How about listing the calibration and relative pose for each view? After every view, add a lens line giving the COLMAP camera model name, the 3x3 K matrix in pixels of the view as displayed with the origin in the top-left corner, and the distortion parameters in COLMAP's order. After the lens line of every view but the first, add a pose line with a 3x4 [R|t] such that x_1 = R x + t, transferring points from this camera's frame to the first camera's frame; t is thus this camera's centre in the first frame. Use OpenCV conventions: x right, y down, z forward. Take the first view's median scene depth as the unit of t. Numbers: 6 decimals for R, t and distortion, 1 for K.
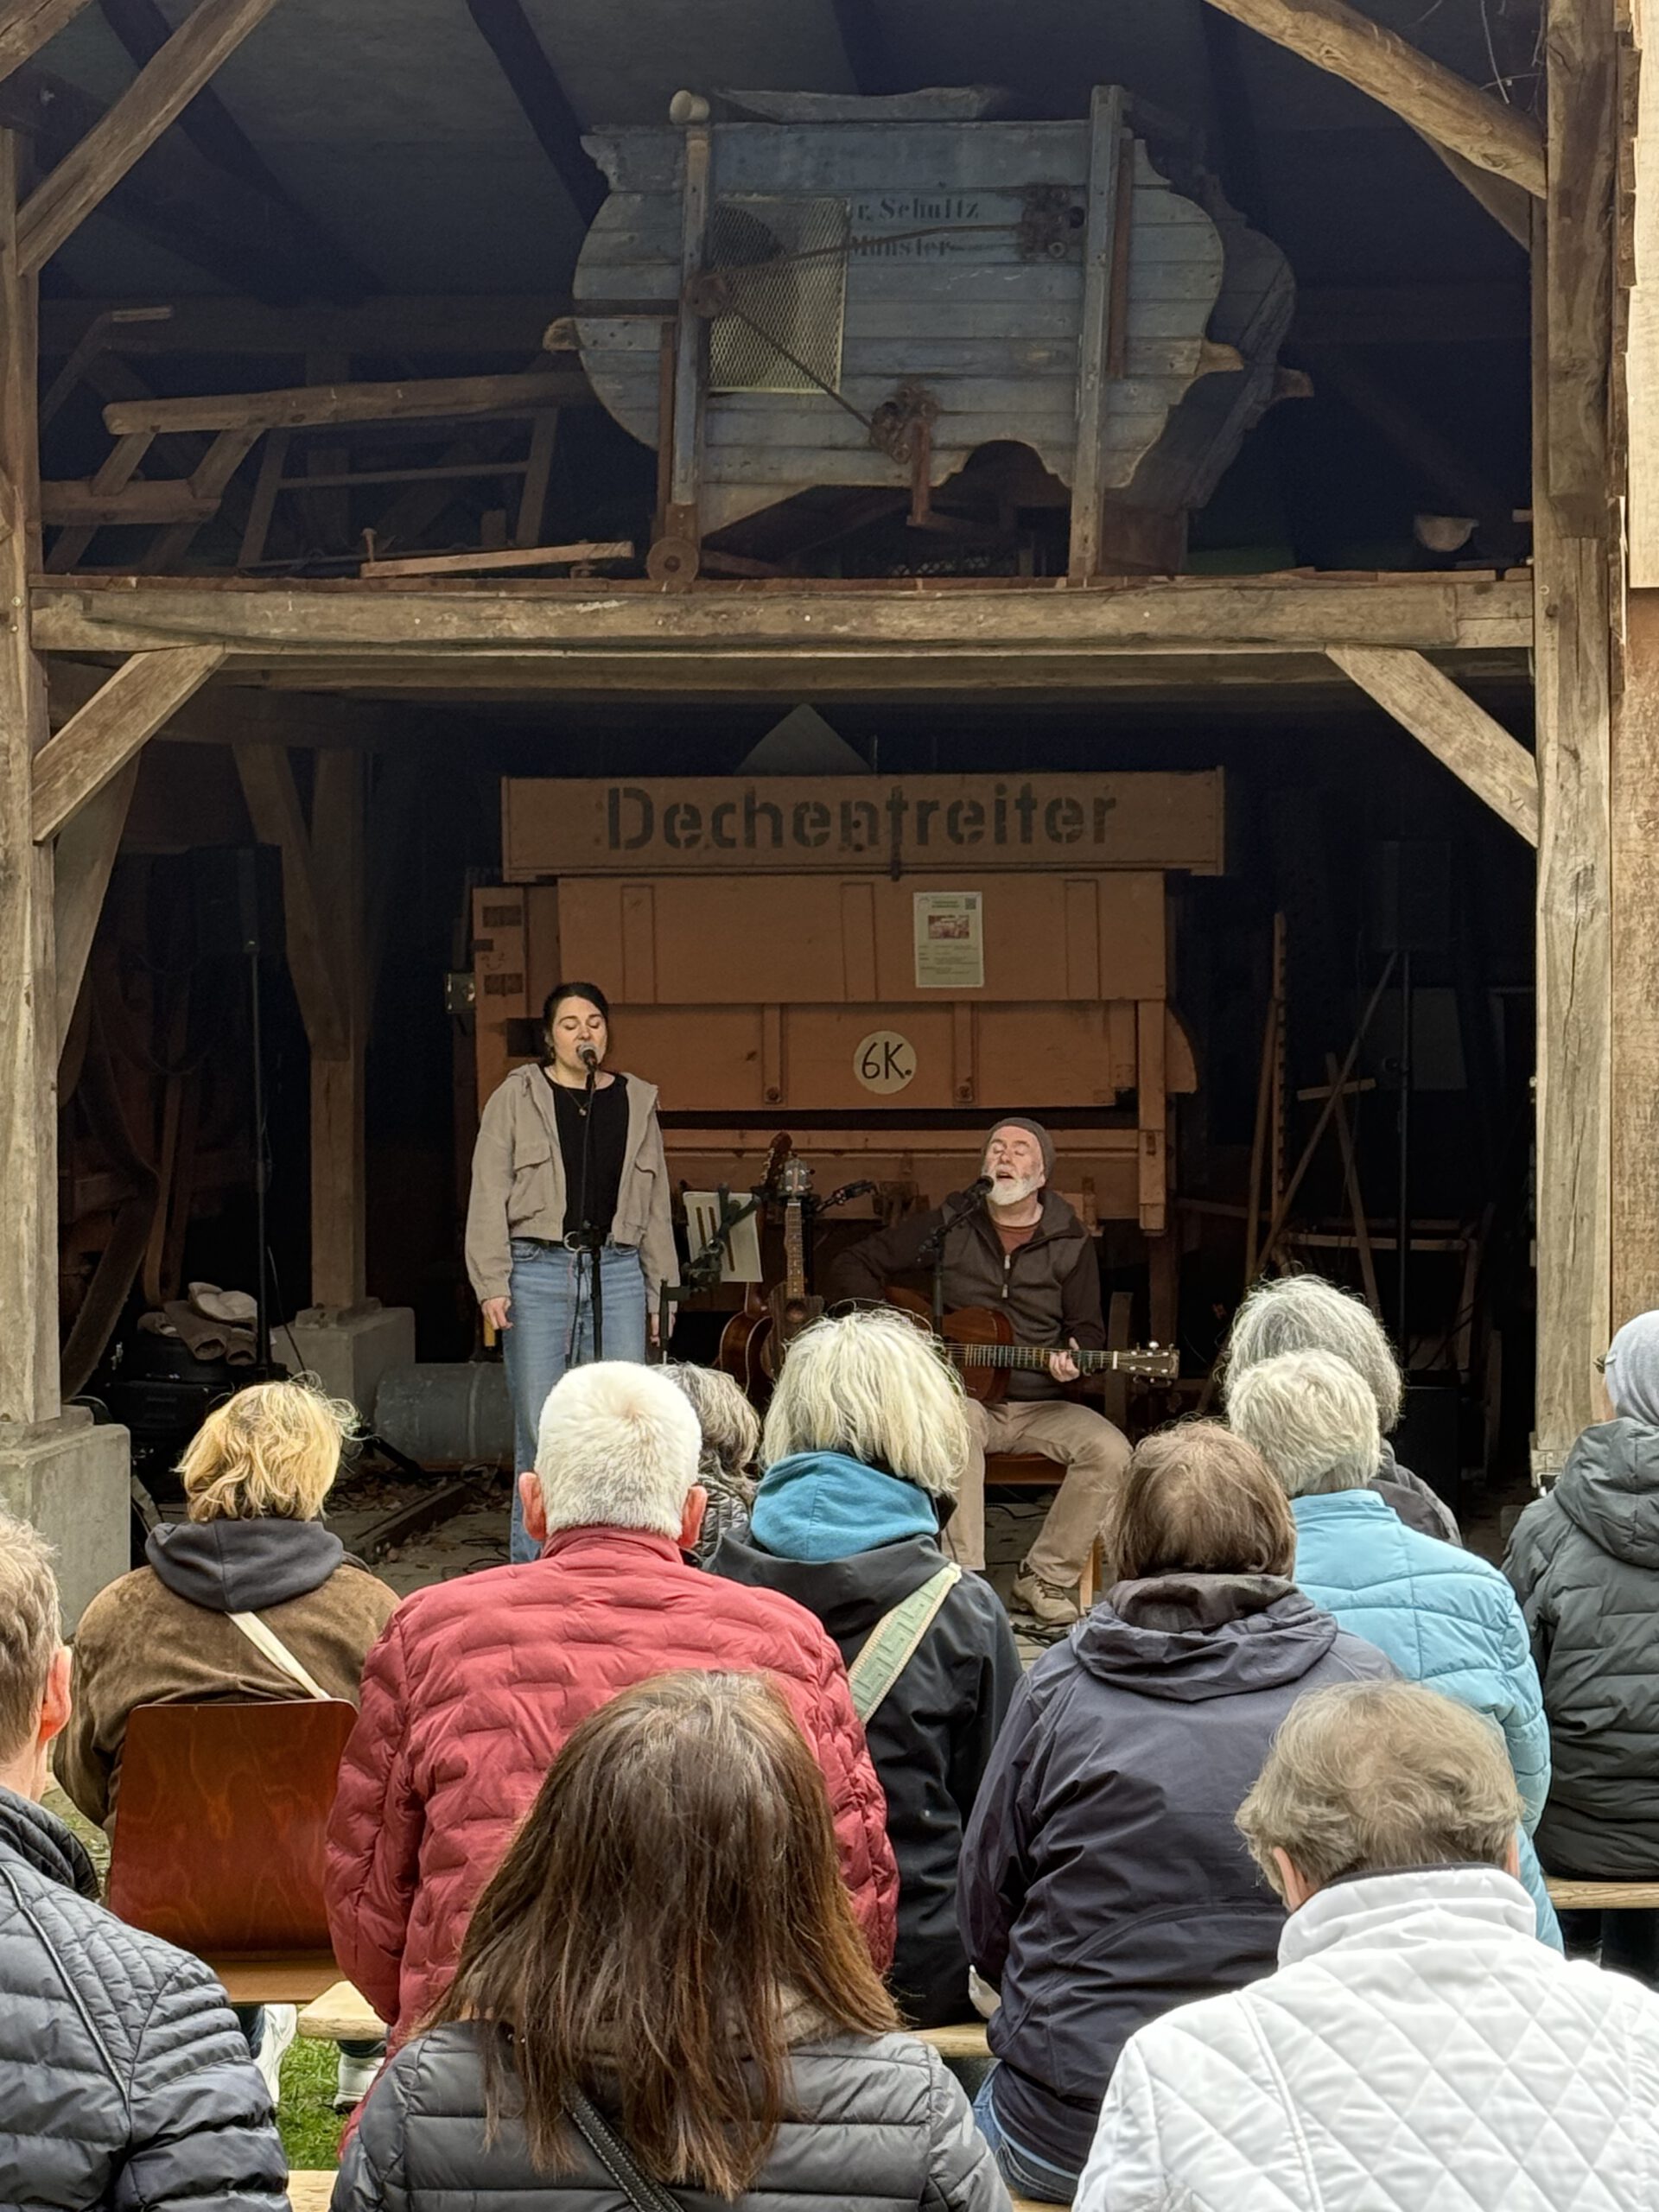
lens RADIAL K [[5010.3, 0, 829.5], [0, 5010.3, 1106.0], [0, 0, 1]] dist [0.152094, -0.038211]
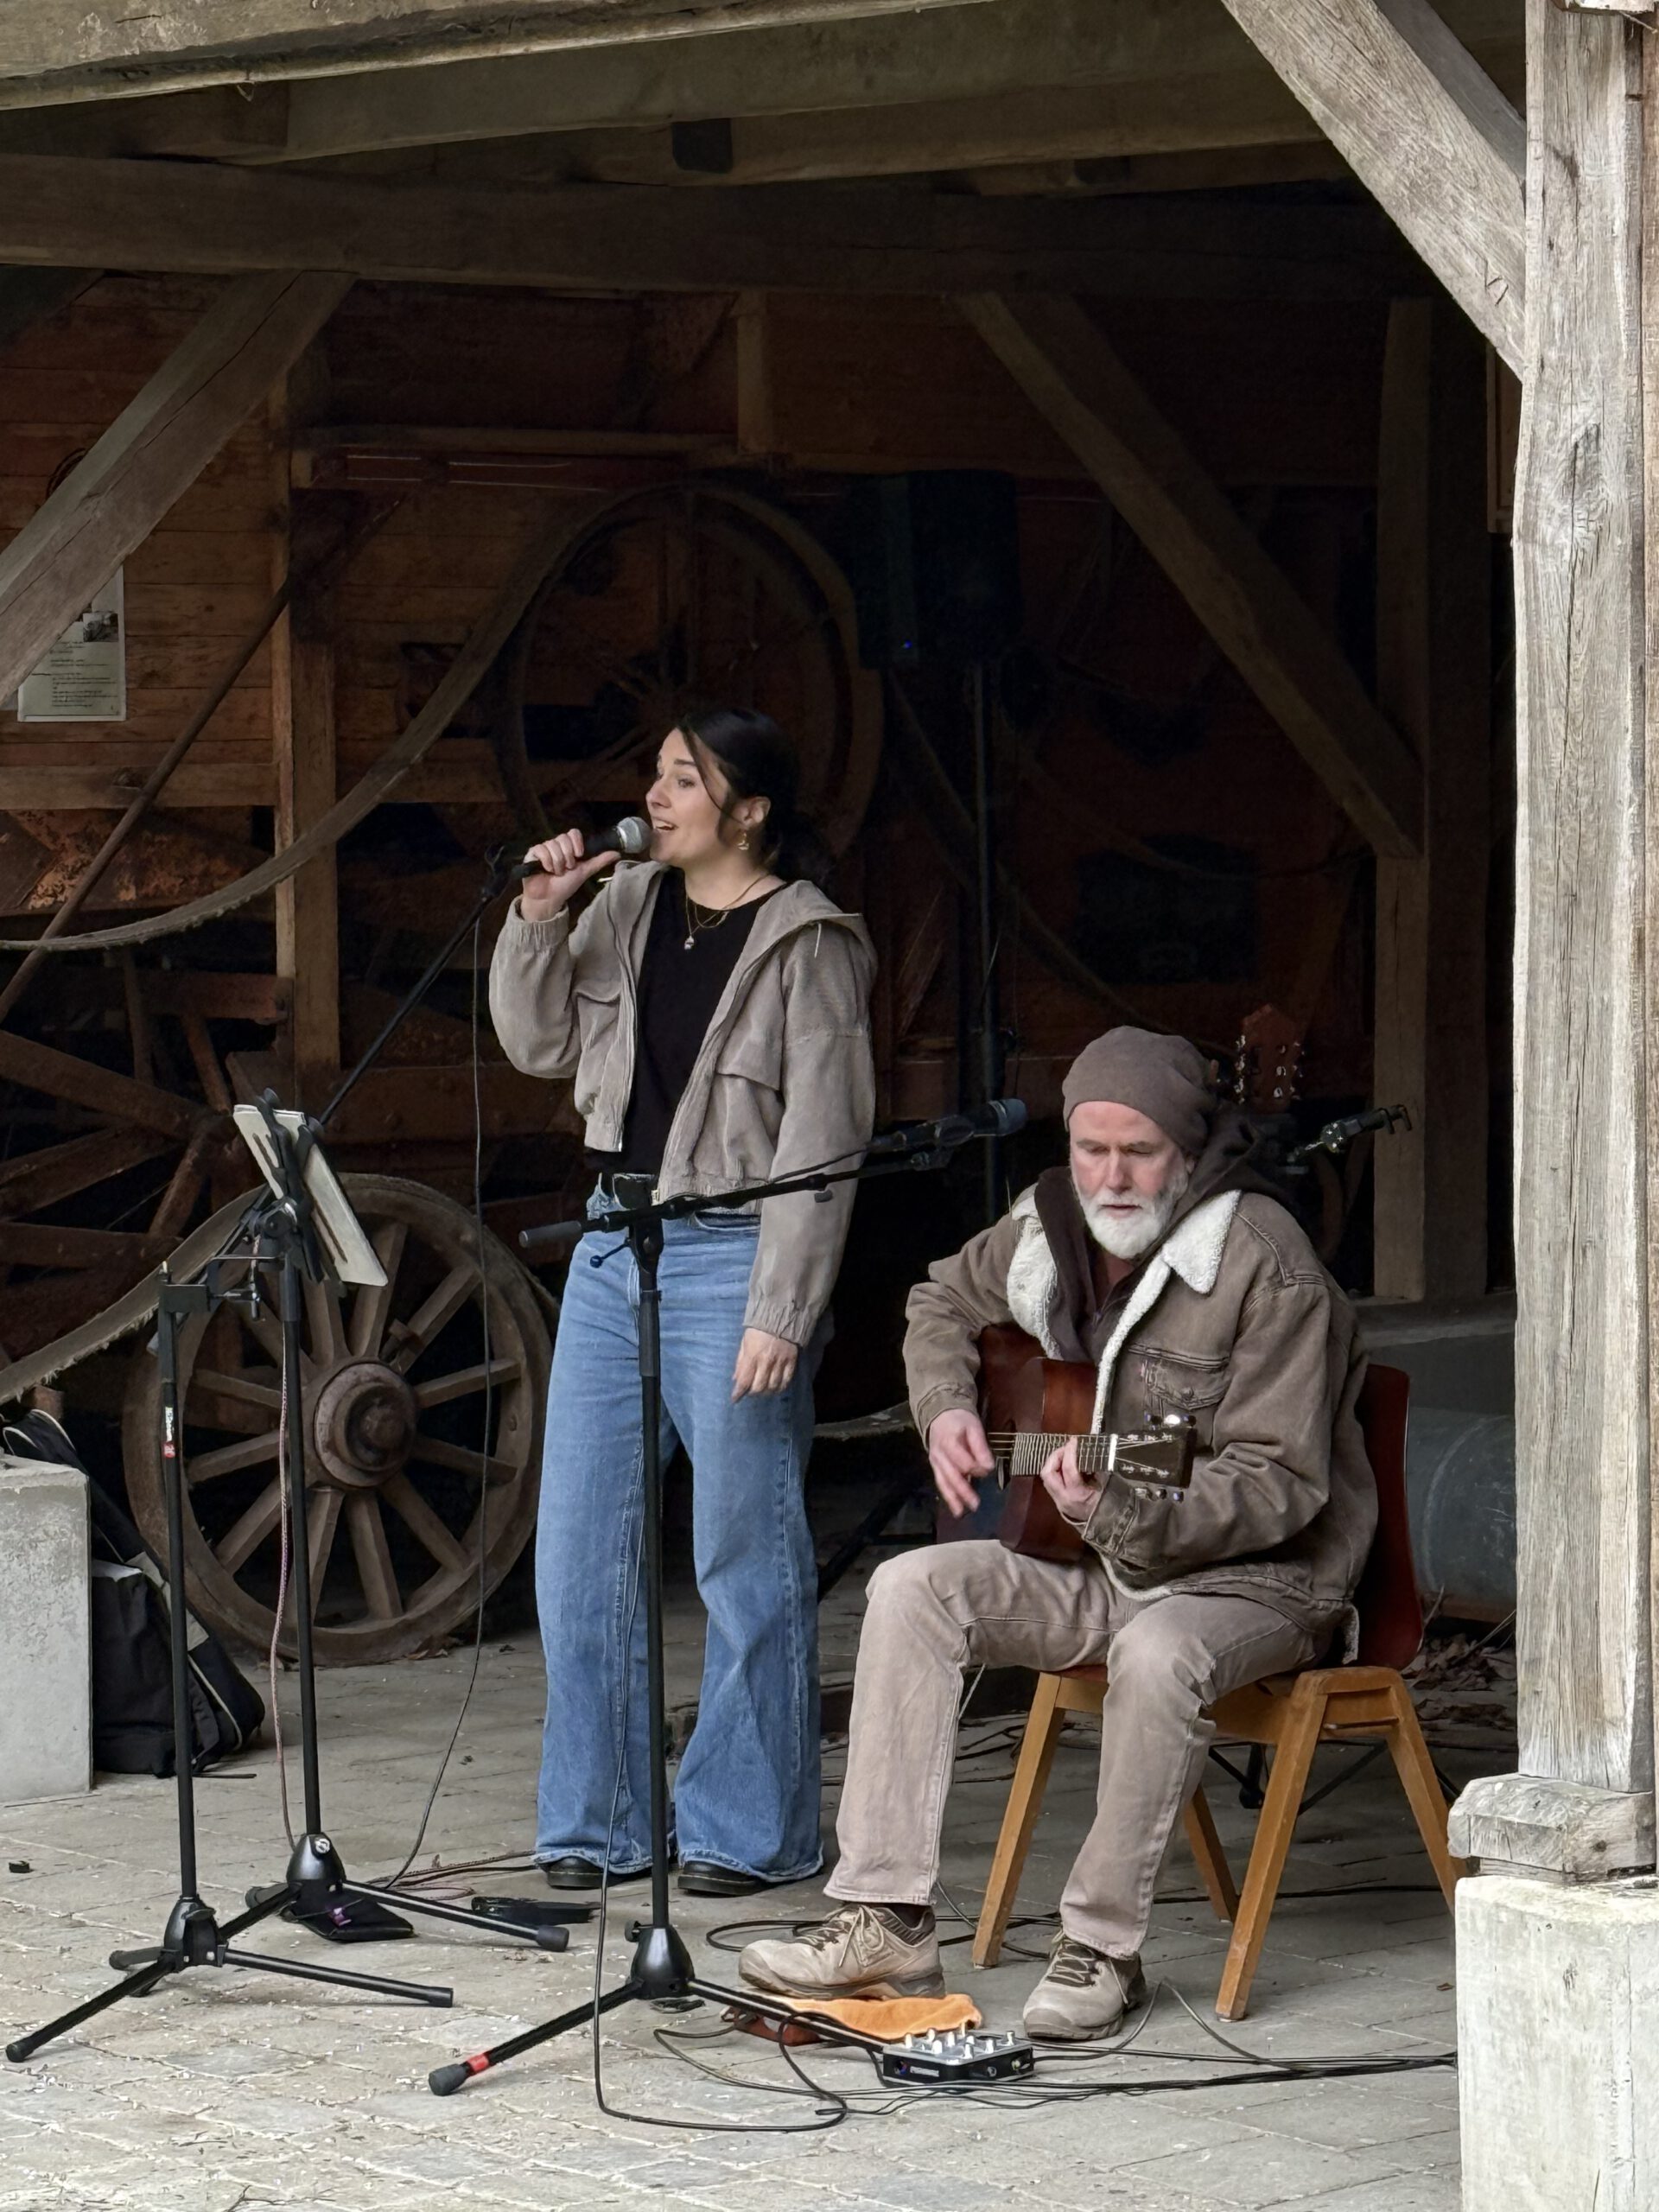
lens RADIAL K [[6820.4, 0, 828.1], [0, 6820.4, 1189.7], [0, 0, 1]] dist [0.116681, 0.765907]
pose [[0.725190, 0.049847, -0.686742, 0.488009], [-0.023021, 0.998574, 0.048171, -0.009230], [0.688164, -0.019124, 0.725303, 0.511745]]
